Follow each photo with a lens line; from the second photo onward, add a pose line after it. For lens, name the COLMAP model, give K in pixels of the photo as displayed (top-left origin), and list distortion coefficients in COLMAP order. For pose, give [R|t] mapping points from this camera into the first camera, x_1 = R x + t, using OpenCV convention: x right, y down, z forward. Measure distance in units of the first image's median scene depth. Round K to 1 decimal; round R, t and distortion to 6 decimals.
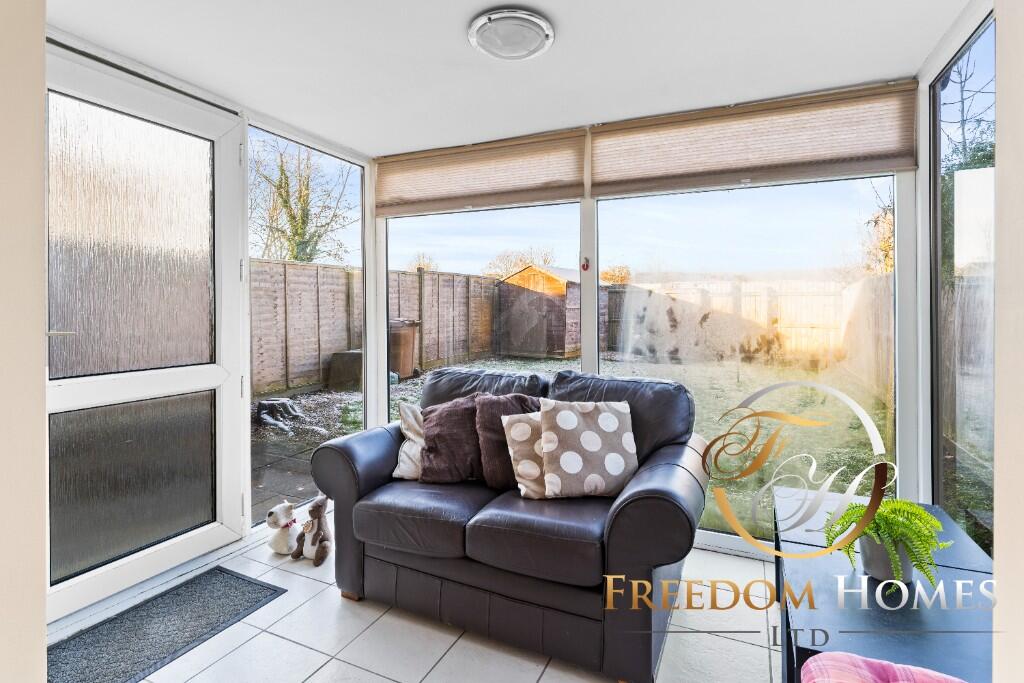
lens RADIAL K [[504.1, 0, 513.3], [0, 504.1, 301.1], [0, 0, 1]] dist [0.000494, -0.000056]
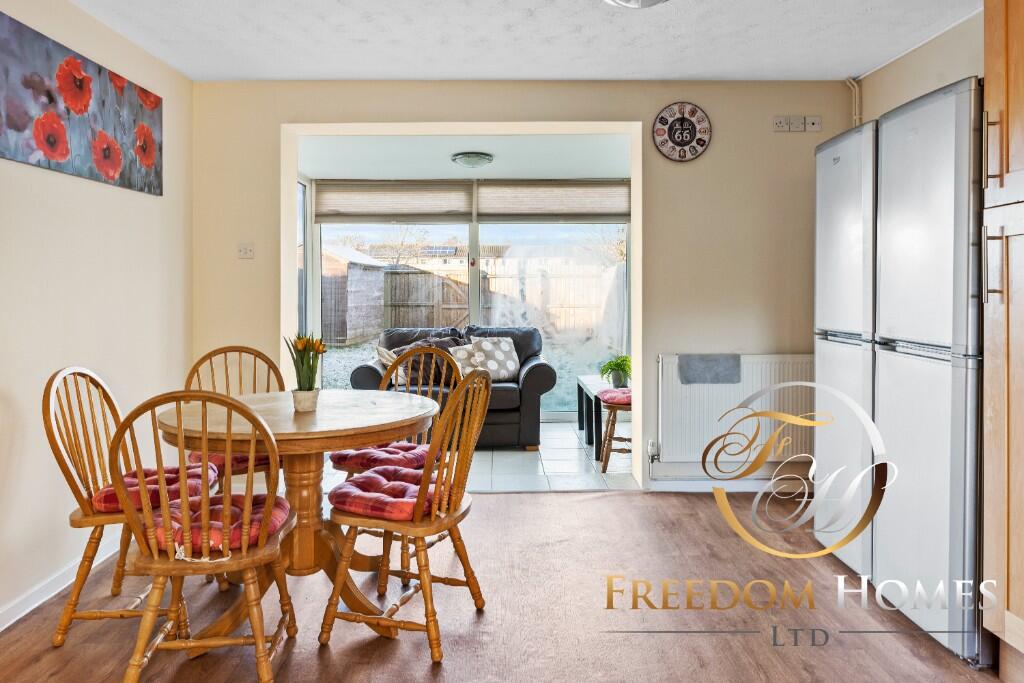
lens RADIAL K [[697.4, 0, 509.1], [0, 697.4, 279.4], [0, 0, 1]] dist [-0.000142, -0.000035]
pose [[0.901336, -0.001546, 0.433118, -0.819096], [0.002822, 0.999993, -0.002303, -0.013406], [-0.433111, 0.003298, 0.901334, -1.226029]]
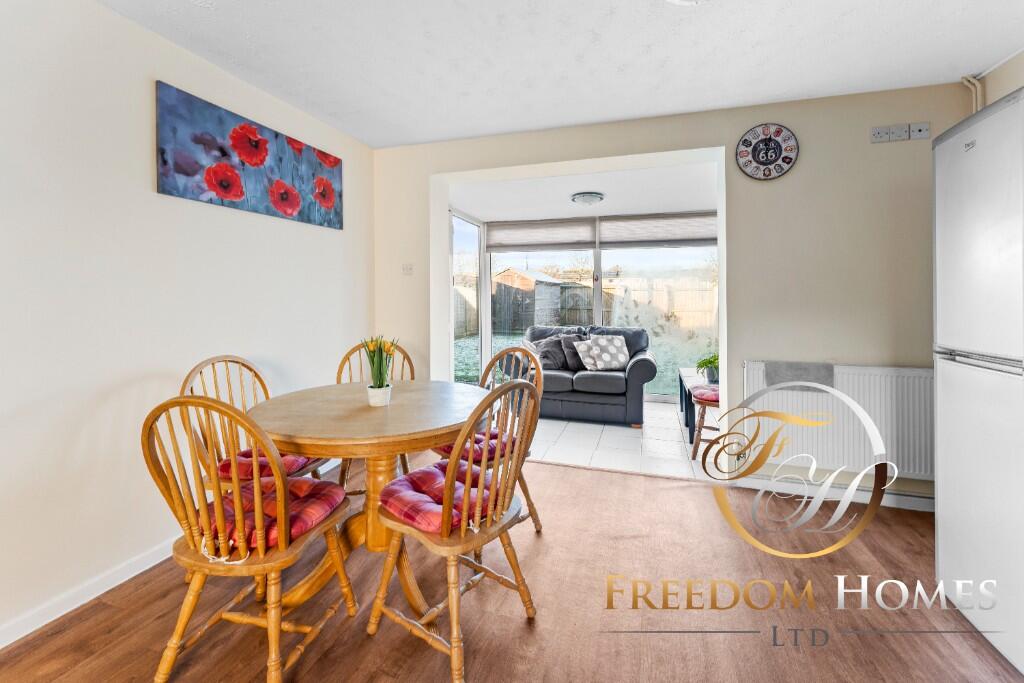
lens RADIAL K [[434.0, 0, 509.8], [0, 434.0, 283.4], [0, 0, 1]] dist [0.000215, 0.000121]
pose [[0.991317, 0.004671, 0.131409, -0.536234], [-0.001806, 0.999758, -0.021909, -0.009582], [-0.131480, 0.021481, 0.991086, -0.927172]]
